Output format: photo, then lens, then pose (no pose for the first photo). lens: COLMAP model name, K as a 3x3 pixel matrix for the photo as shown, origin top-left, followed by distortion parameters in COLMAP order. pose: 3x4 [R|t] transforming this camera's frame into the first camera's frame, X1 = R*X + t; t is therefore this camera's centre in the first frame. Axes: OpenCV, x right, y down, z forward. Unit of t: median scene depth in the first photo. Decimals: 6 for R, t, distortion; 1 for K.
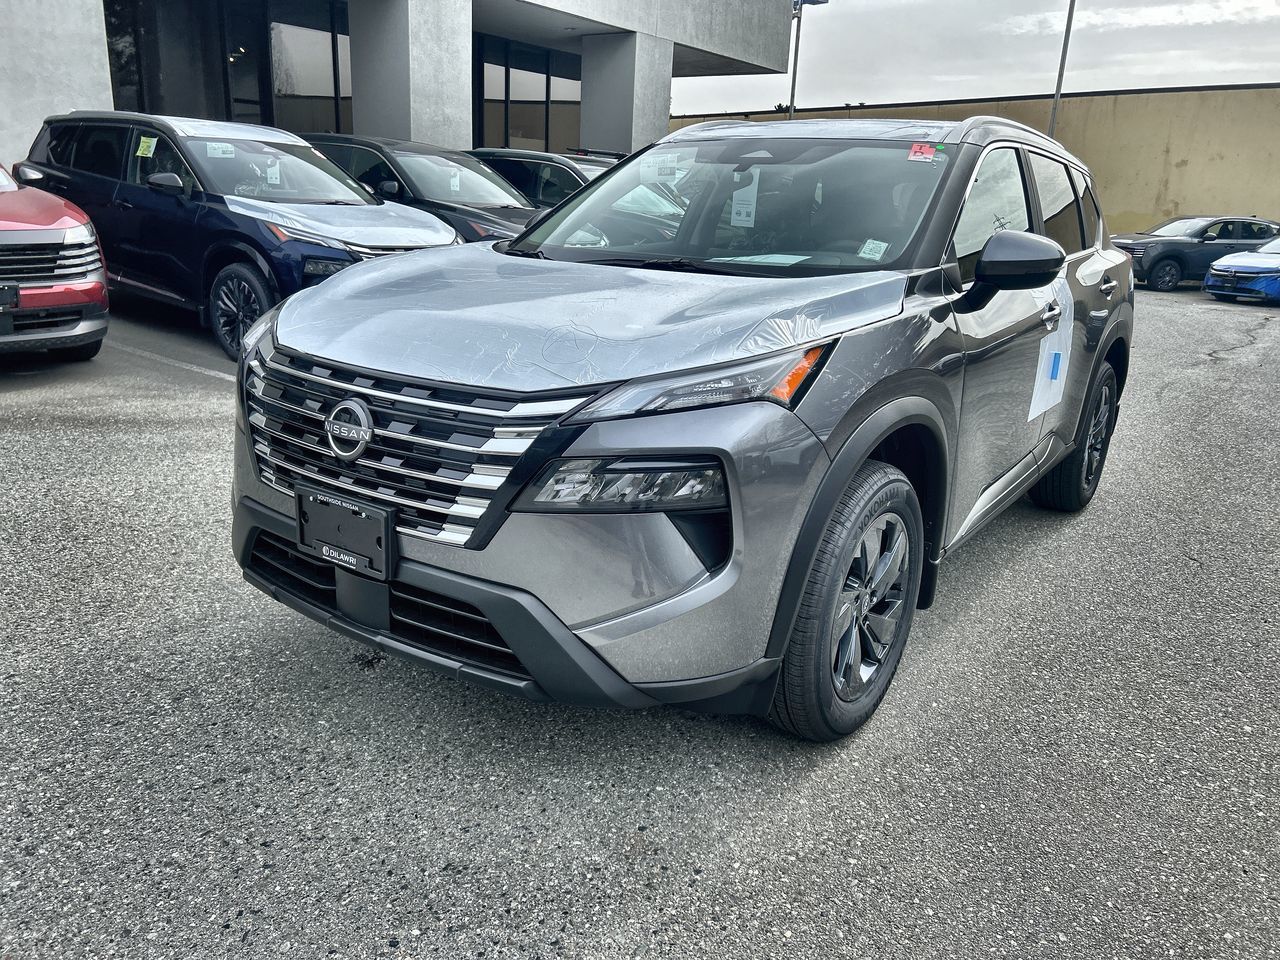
lens RADIAL K [[978.0, 0, 618.5], [0, 978.0, 444.0], [0, 0, 1]] dist [0.072823, -0.077970]
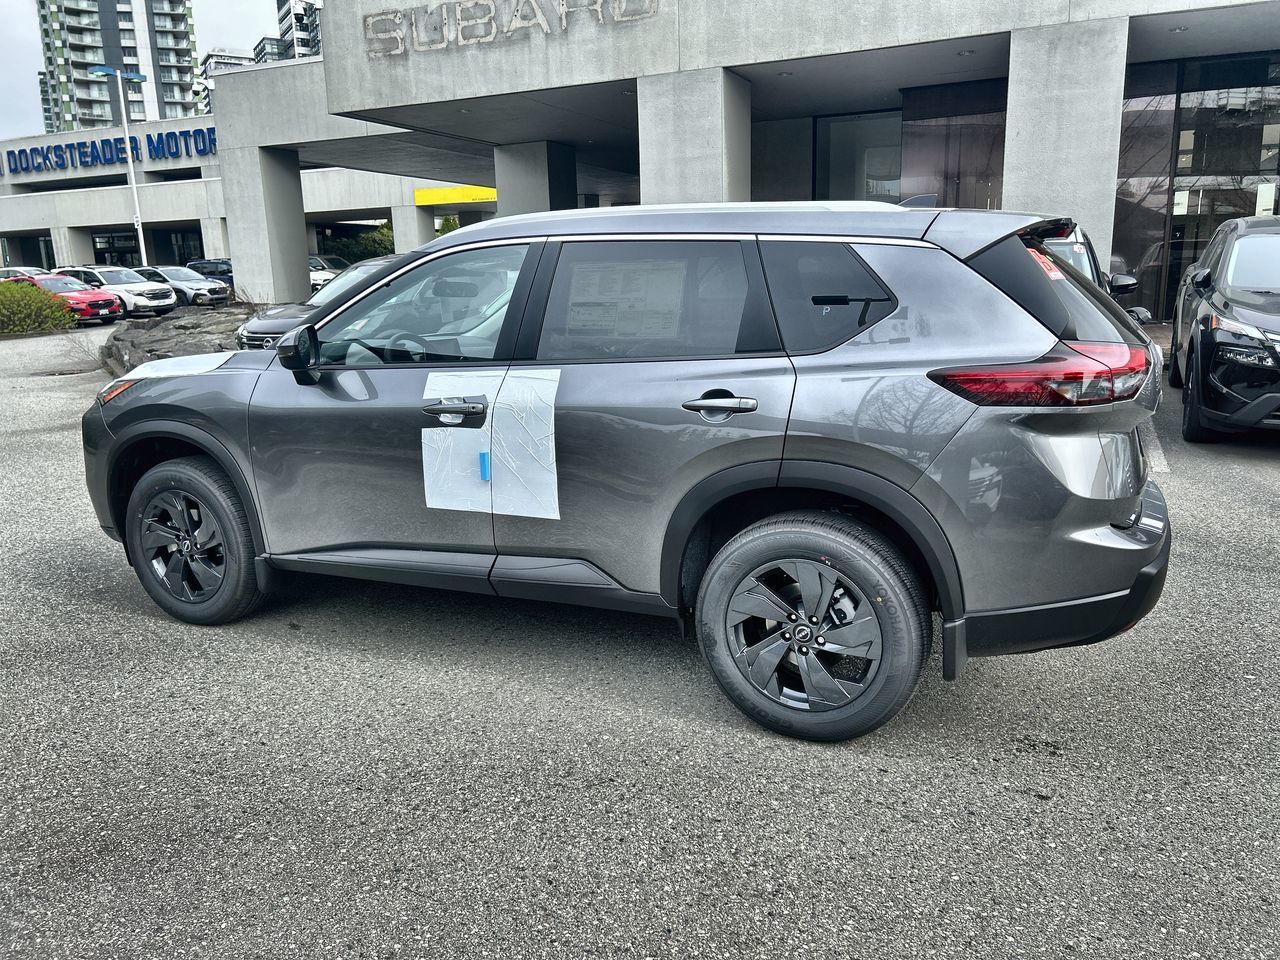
lens RADIAL K [[955.4, 0, 636.9], [0, 955.4, 472.9], [0, 0, 1]] dist [0.065791, -0.067566]
pose [[0.186807, 0.148452, -0.971115, 1.699494], [-0.205054, 0.972635, 0.109239, -0.234622], [0.960758, 0.178725, 0.212136, 1.089133]]
